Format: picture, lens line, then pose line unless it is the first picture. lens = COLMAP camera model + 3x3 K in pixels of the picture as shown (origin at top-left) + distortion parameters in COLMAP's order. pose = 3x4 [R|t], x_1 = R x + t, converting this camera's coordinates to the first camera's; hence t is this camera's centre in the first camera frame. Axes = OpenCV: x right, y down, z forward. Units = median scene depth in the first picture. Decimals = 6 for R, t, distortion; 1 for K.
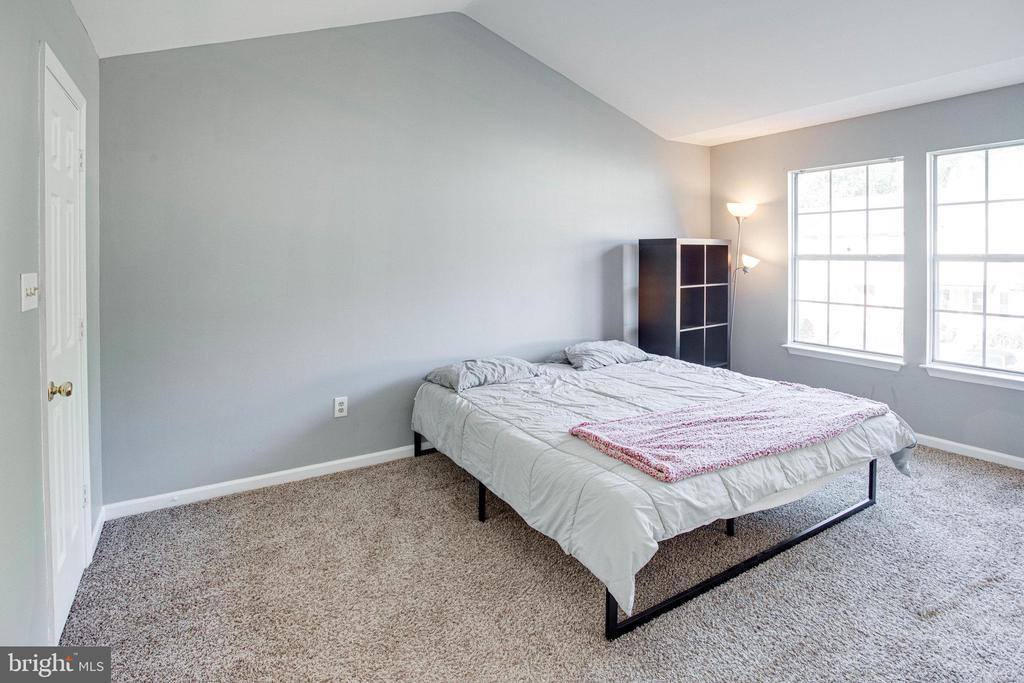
lens RADIAL K [[514.2, 0, 512.7], [0, 514.2, 270.4], [0, 0, 1]] dist [-0.054051, 0.018379]
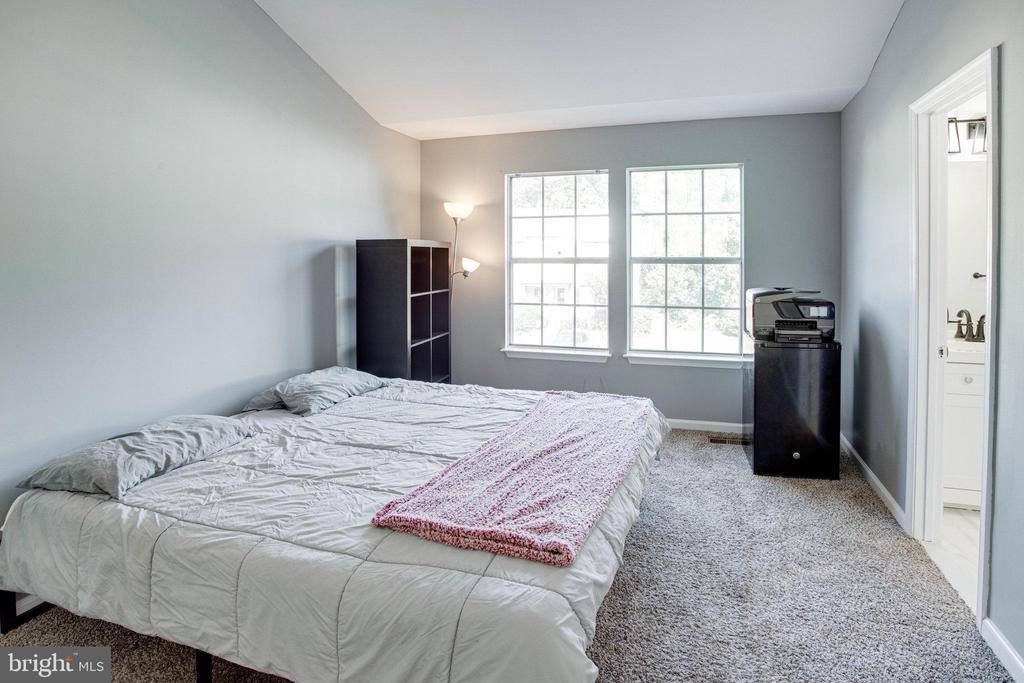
lens RADIAL K [[514.2, 0, 512.7], [0, 514.2, 270.4], [0, 0, 1]] dist [-0.054051, 0.018379]
pose [[0.755889, -0.015035, 0.654527, -0.116954], [0.021562, 0.999766, -0.001936, -0.005050], [-0.654345, 0.015576, 0.756036, 0.250851]]
